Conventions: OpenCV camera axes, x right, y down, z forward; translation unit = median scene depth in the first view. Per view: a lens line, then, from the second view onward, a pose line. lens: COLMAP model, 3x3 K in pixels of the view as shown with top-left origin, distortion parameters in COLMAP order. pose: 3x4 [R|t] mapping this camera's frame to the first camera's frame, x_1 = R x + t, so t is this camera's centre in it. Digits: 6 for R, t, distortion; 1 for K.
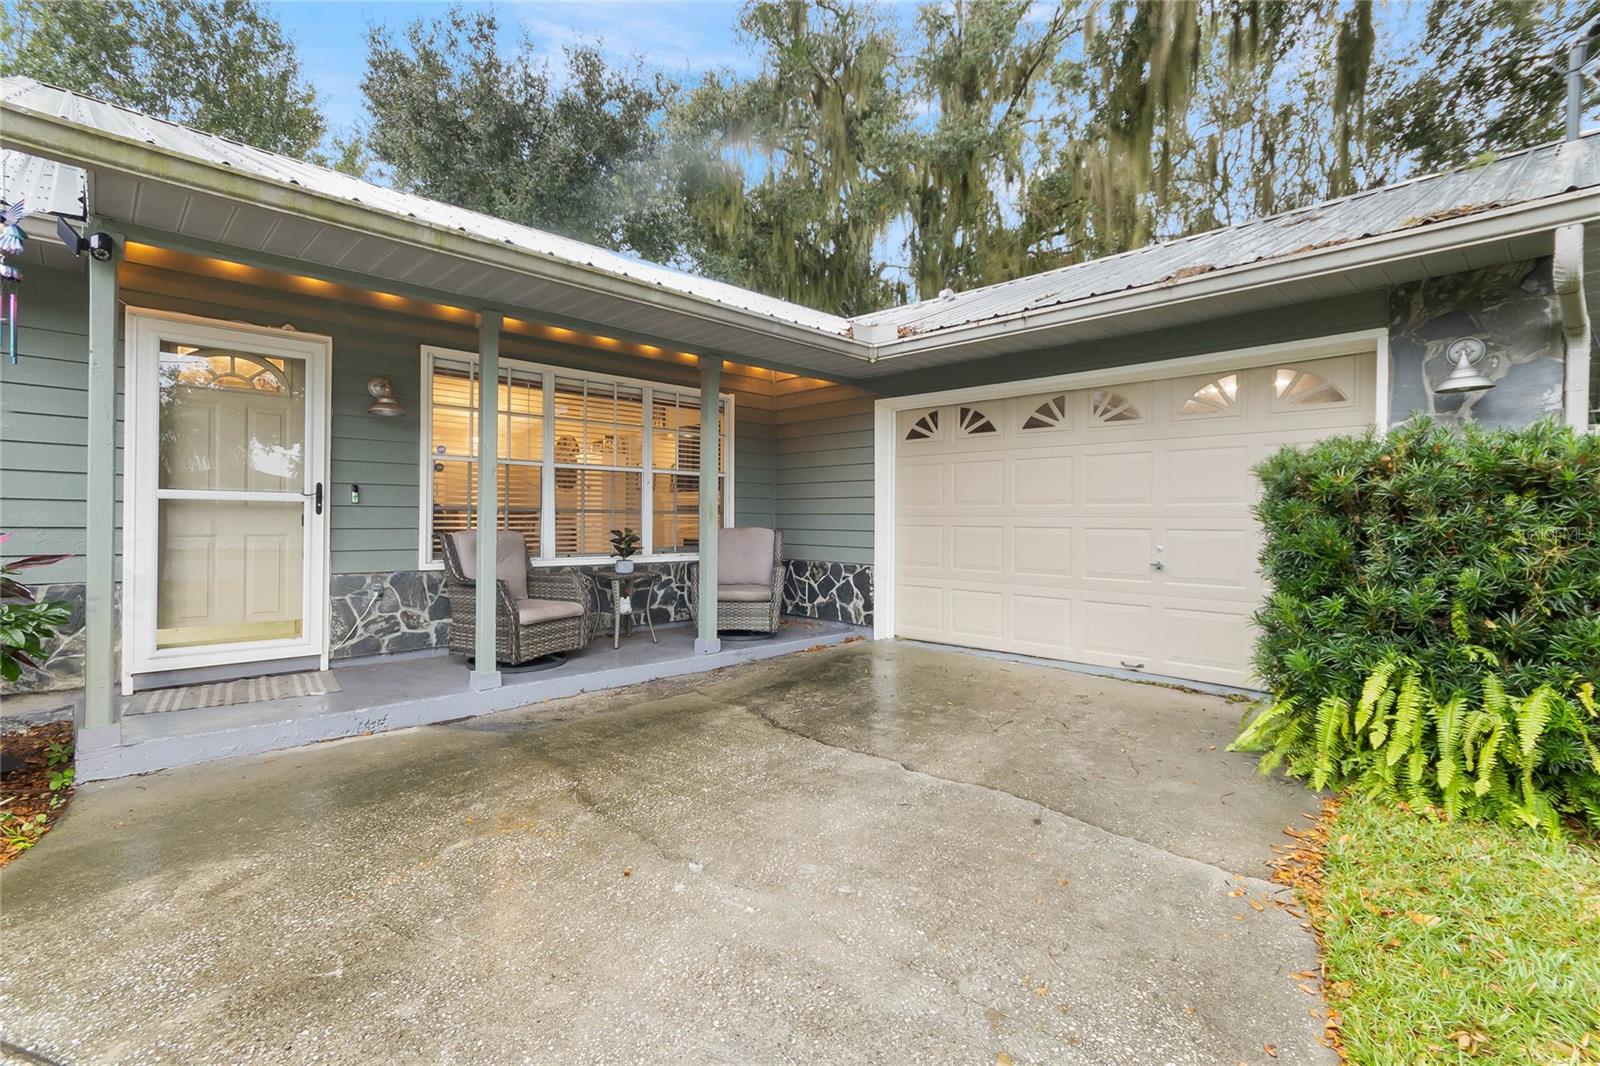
lens RADIAL K [[736.5, 0, 810.4], [0, 736.5, 520.4], [0, 0, 1]] dist [-0.002170, -0.000088]
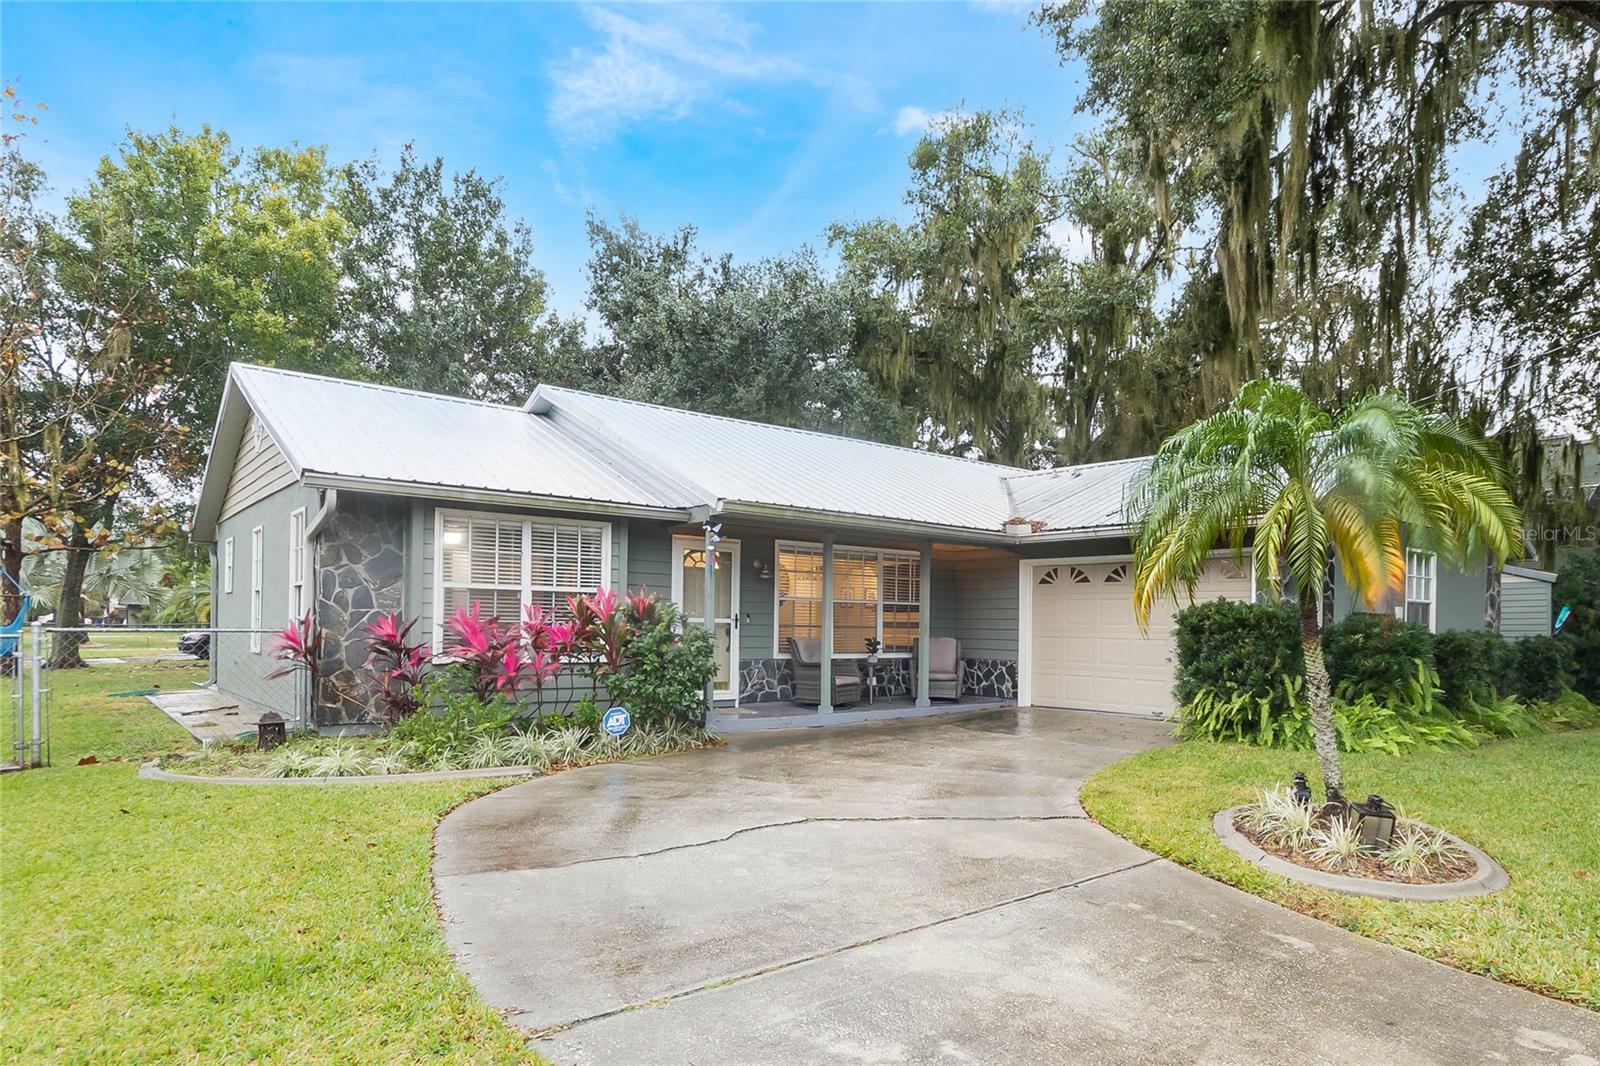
lens RADIAL K [[1064.1, 0, 856.6], [0, 1064.1, 624.9], [0, 0, 1]] dist [0.006724, 0.006547]
pose [[0.996805, 0.006104, -0.079643, -0.086834], [-0.006325, 0.999977, -0.002529, -0.011395], [0.079626, 0.003025, 0.996820, -1.436997]]
